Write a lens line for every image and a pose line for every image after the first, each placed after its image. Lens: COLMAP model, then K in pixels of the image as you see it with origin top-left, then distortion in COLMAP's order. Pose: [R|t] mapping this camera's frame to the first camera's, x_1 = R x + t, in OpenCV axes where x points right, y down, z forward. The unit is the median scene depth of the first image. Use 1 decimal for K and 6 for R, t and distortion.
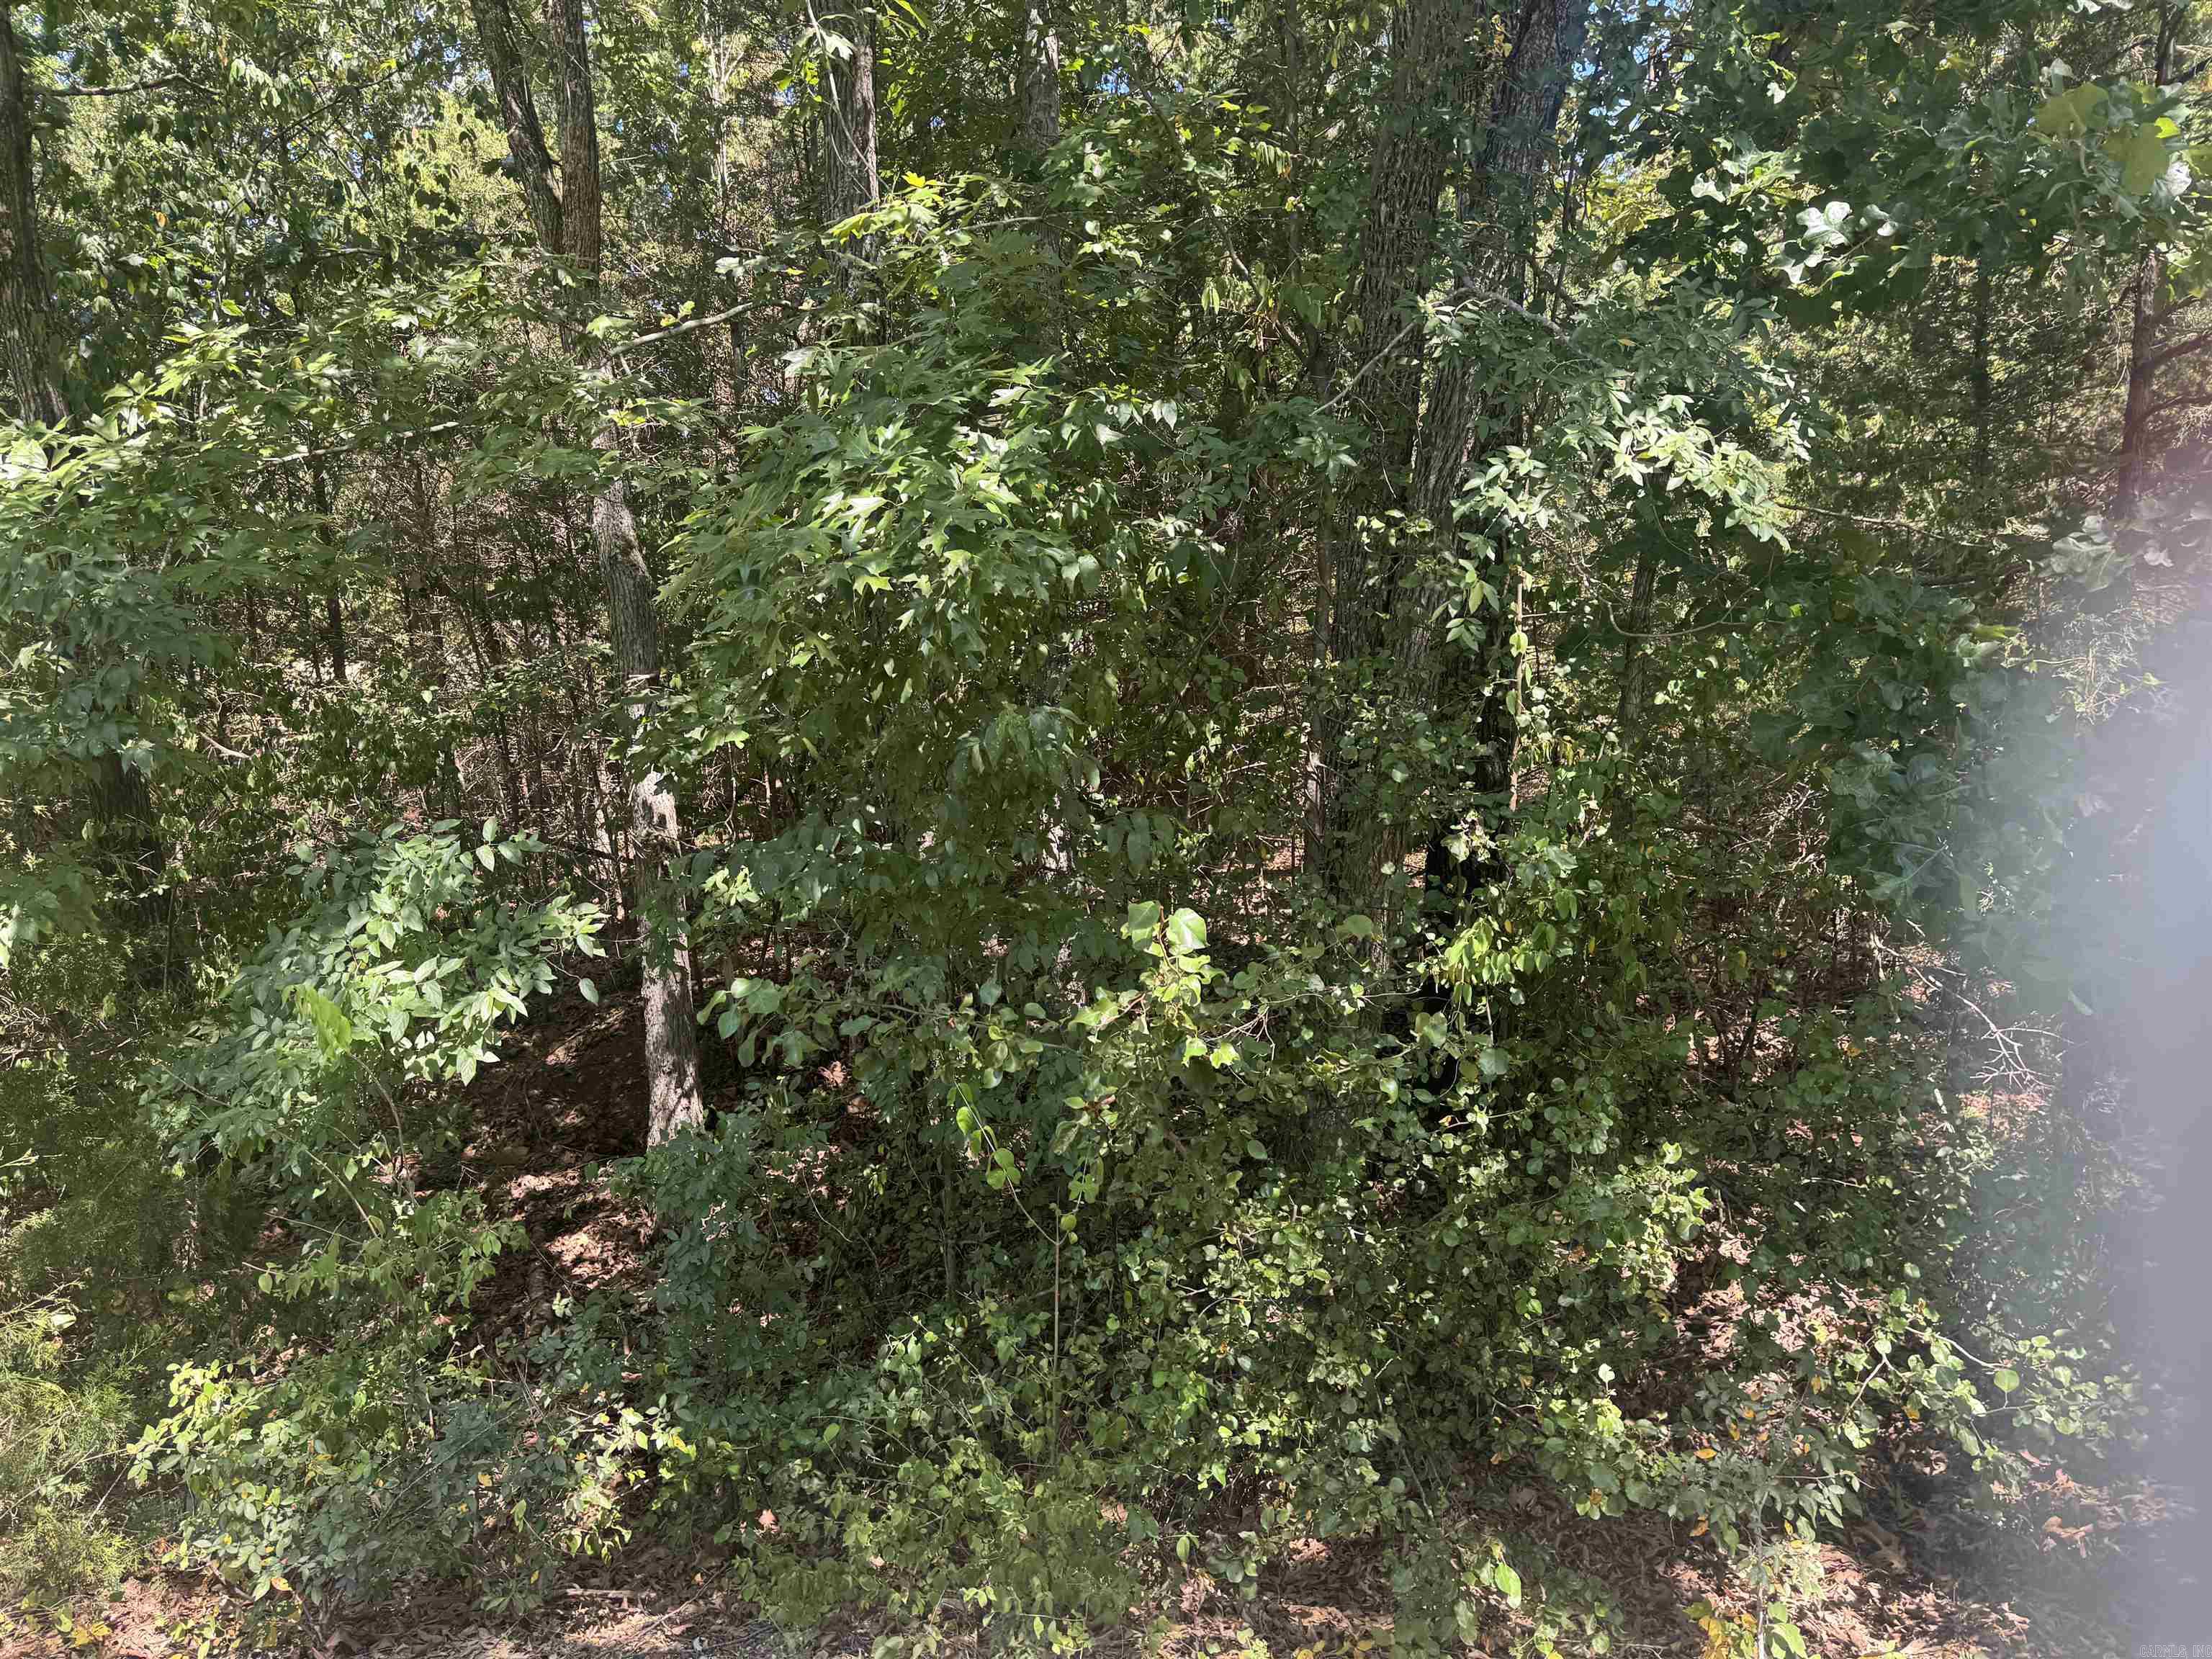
lens RADIAL K [[1564.7, 0, 1106.0], [0, 1564.7, 829.5], [0, 0, 1]] dist [0.095982, -0.112176]
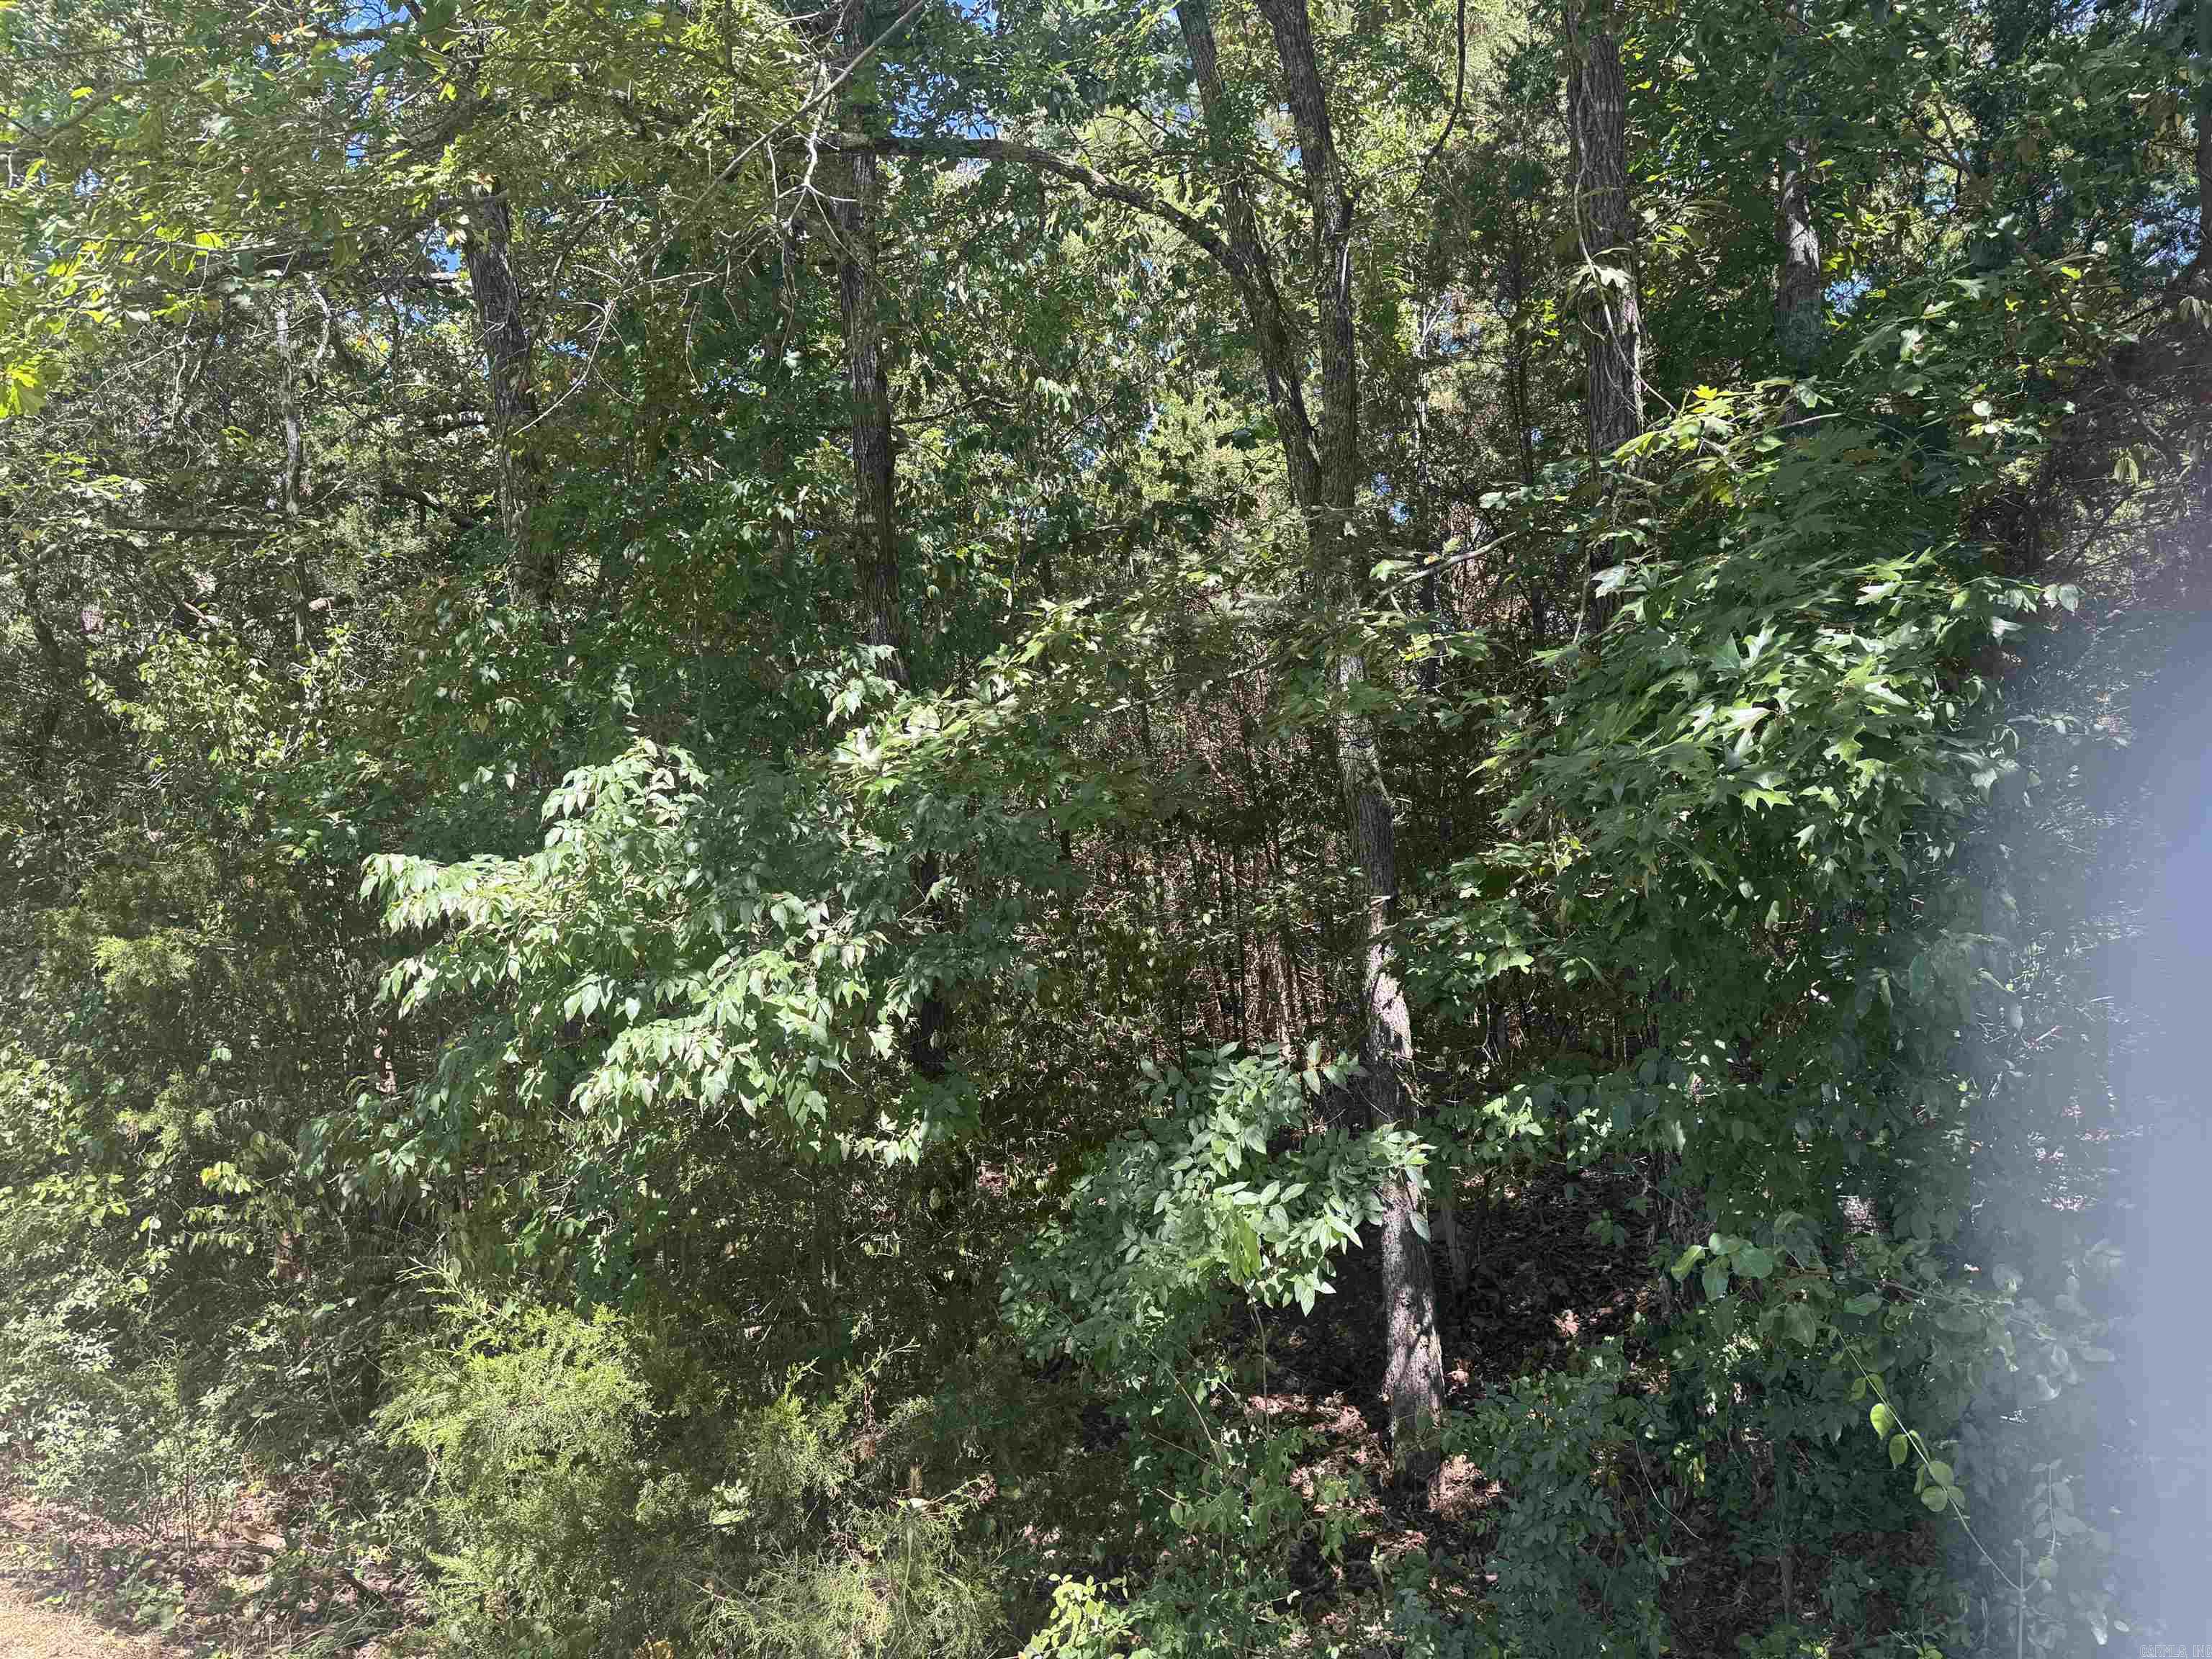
lens RADIAL K [[1547.6, 0, 1111.5], [0, 1547.6, 803.5], [0, 0, 1]] dist [0.073383, -0.131110]
pose [[0.924331, -0.032027, -0.380245, -0.132737], [-0.027021, 0.988477, -0.148942, -0.006460], [0.380633, 0.147946, 0.912814, 0.018291]]
